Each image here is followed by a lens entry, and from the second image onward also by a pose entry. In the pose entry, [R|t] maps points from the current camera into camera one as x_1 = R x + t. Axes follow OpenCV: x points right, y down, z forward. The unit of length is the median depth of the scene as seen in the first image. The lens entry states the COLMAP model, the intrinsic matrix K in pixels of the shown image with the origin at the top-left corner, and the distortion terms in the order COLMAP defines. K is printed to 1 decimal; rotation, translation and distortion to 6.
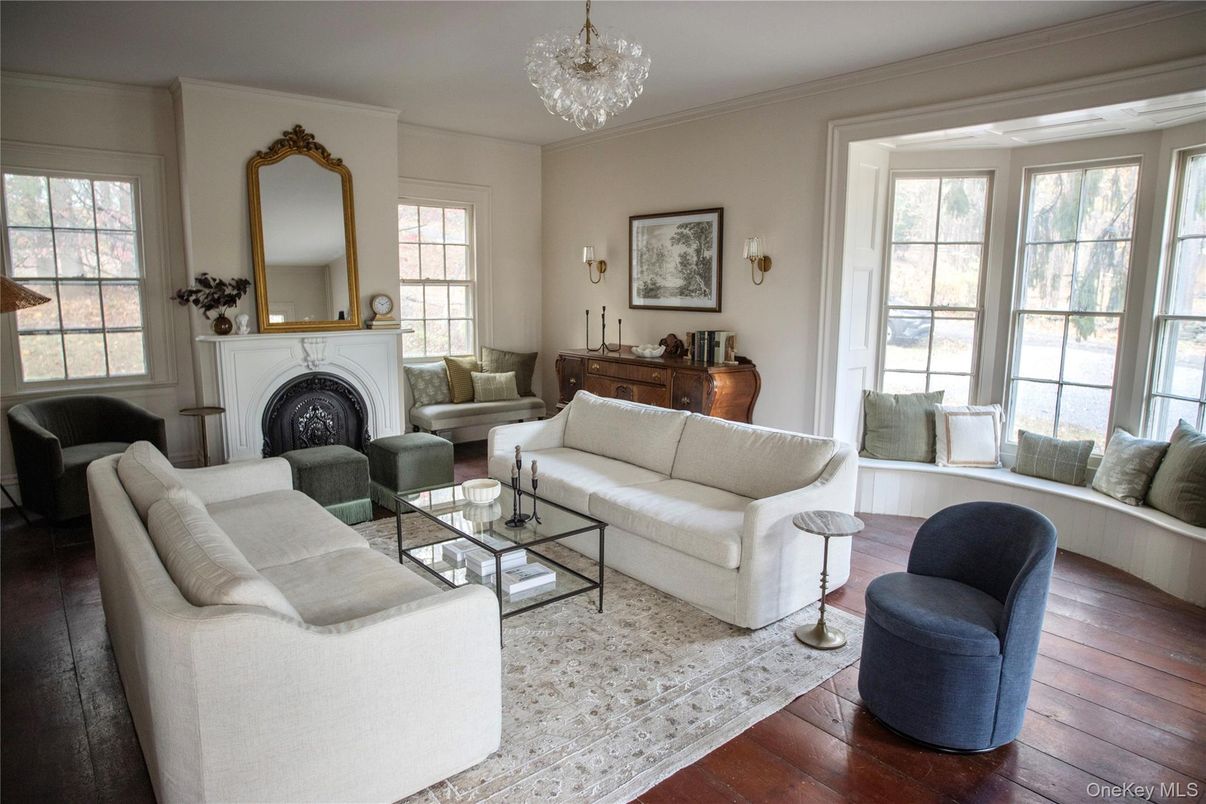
lens RADIAL K [[719.8, 0, 603.0], [0, 719.8, 402.0], [0, 0, 1]] dist [-0.055782, 0.000133]
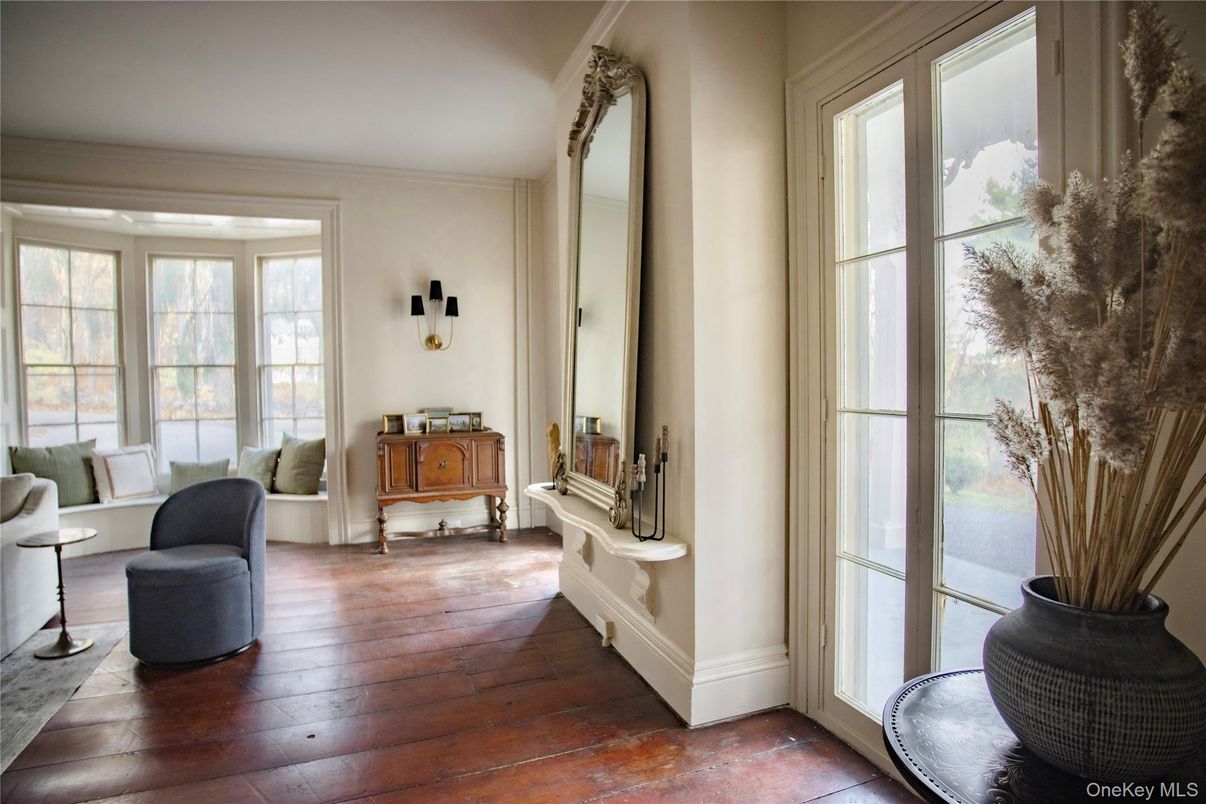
lens RADIAL K [[560.6, 0, 601.7], [0, 560.6, 398.5], [0, 0, 1]] dist [-0.069008, 0.022729]
pose [[0.299724, -0.078268, 0.950810, -0.094057], [0.166912, 0.985559, 0.028513, 0.034720], [-0.939311, 0.150156, 0.308459, -0.035082]]
